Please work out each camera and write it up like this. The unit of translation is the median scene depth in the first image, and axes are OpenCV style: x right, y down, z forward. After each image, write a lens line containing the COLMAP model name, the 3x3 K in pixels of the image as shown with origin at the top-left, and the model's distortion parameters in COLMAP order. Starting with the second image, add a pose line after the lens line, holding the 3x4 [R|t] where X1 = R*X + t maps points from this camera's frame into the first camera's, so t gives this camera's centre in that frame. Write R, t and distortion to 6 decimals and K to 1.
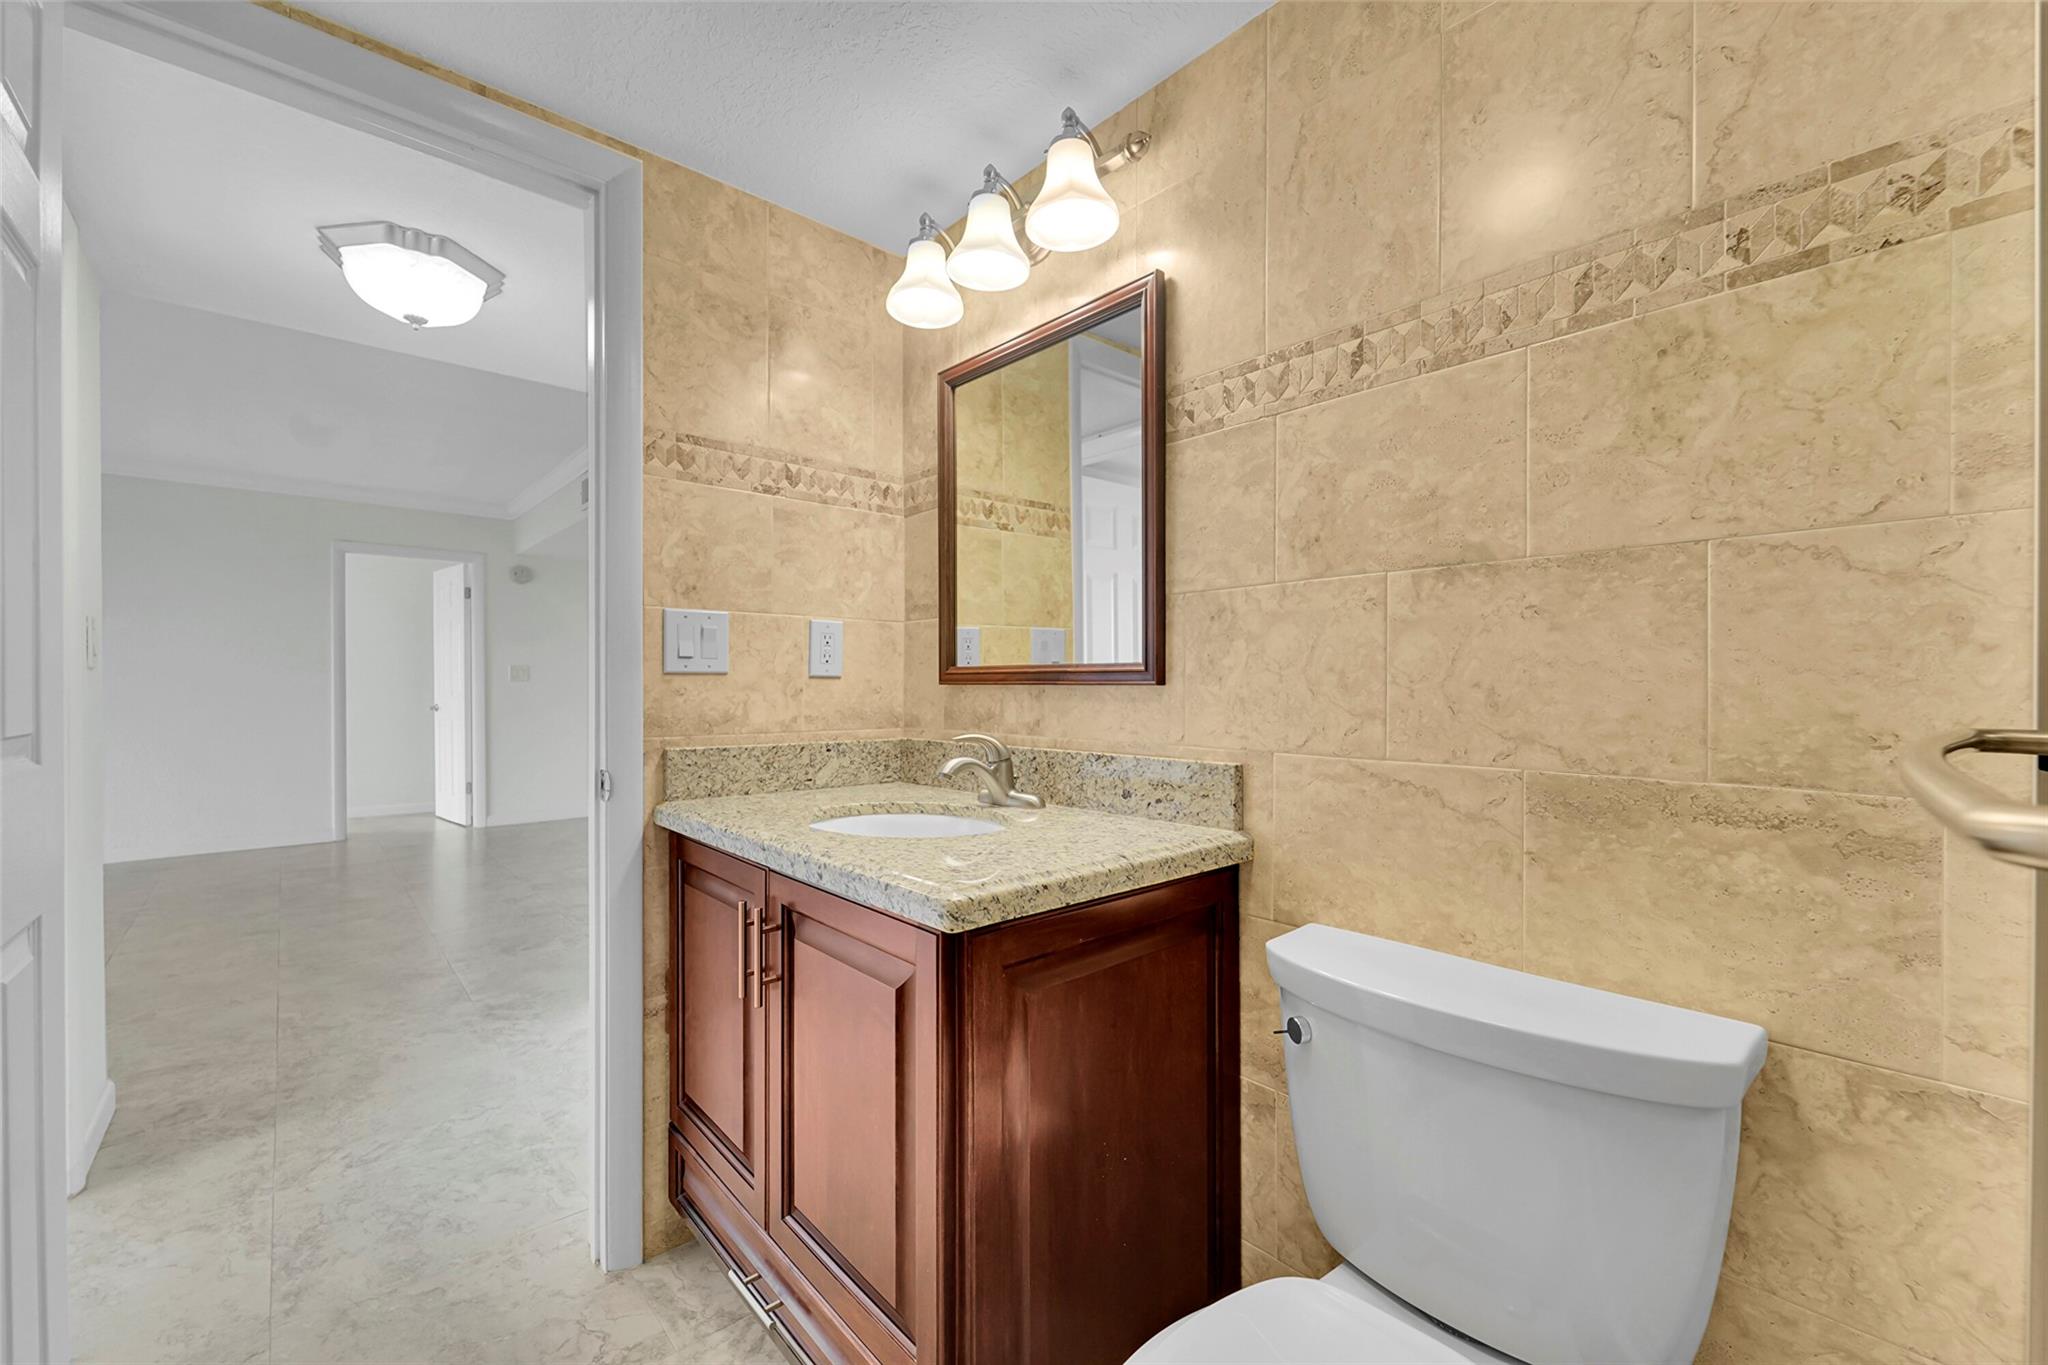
lens RADIAL K [[822.6, 0, 1019.8], [0, 822.6, 688.5], [0, 0, 1]] dist [0.001064, -0.000145]
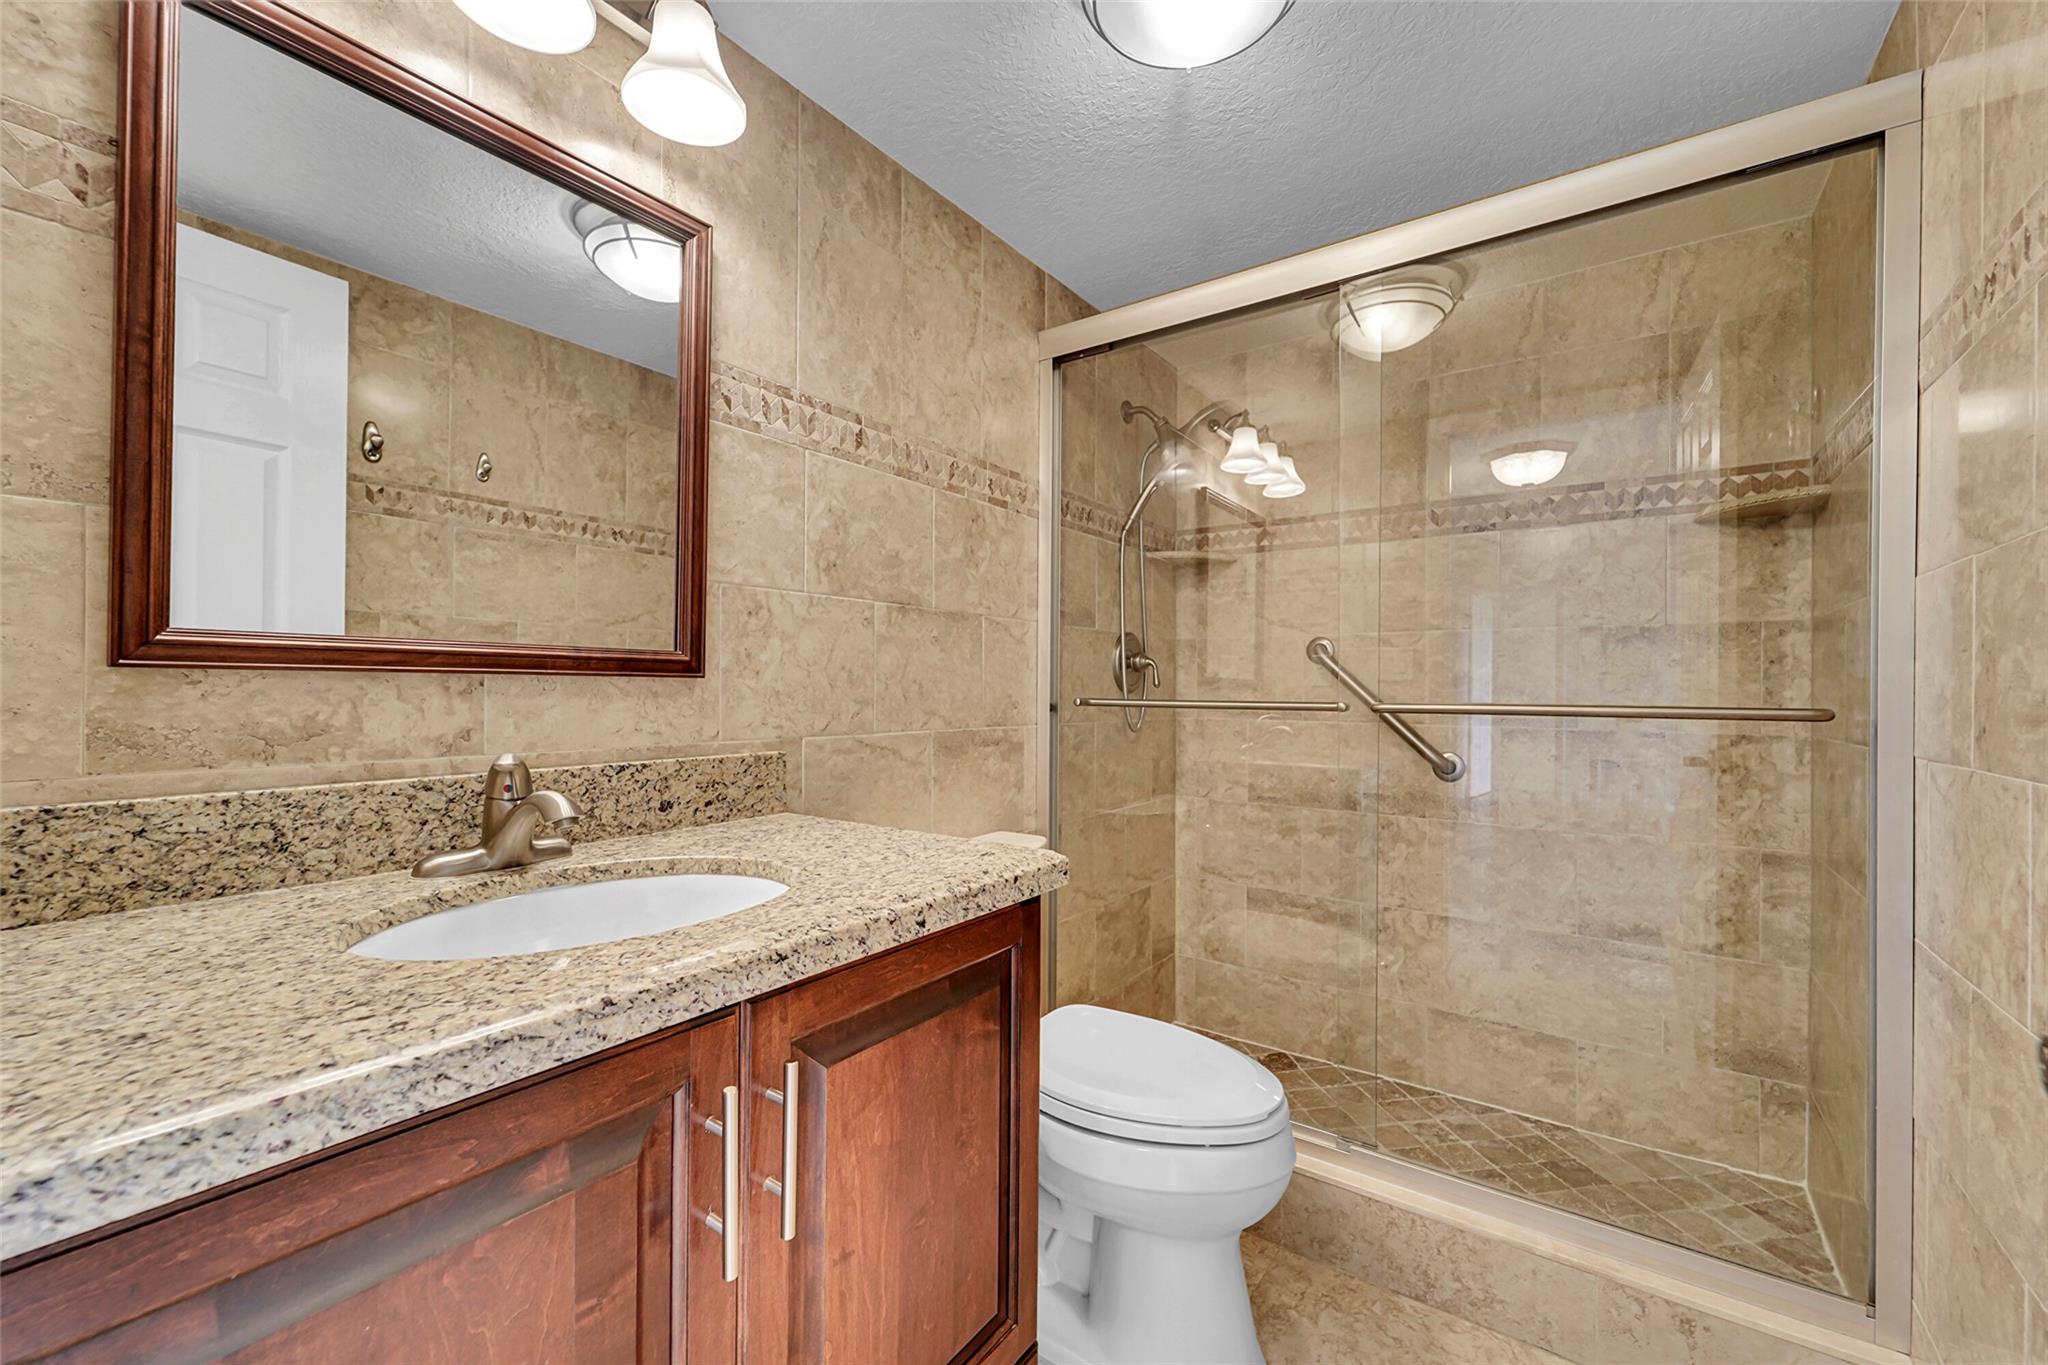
lens RADIAL K [[822.6, 0, 1019.8], [0, 822.6, 688.5], [0, 0, 1]] dist [0.001064, -0.000145]
pose [[-0.215390, 0.000025, 0.976528, -0.916431], [-0.002164, 0.999998, -0.000502, 0.008538], [-0.976526, -0.002221, -0.215389, 0.975935]]
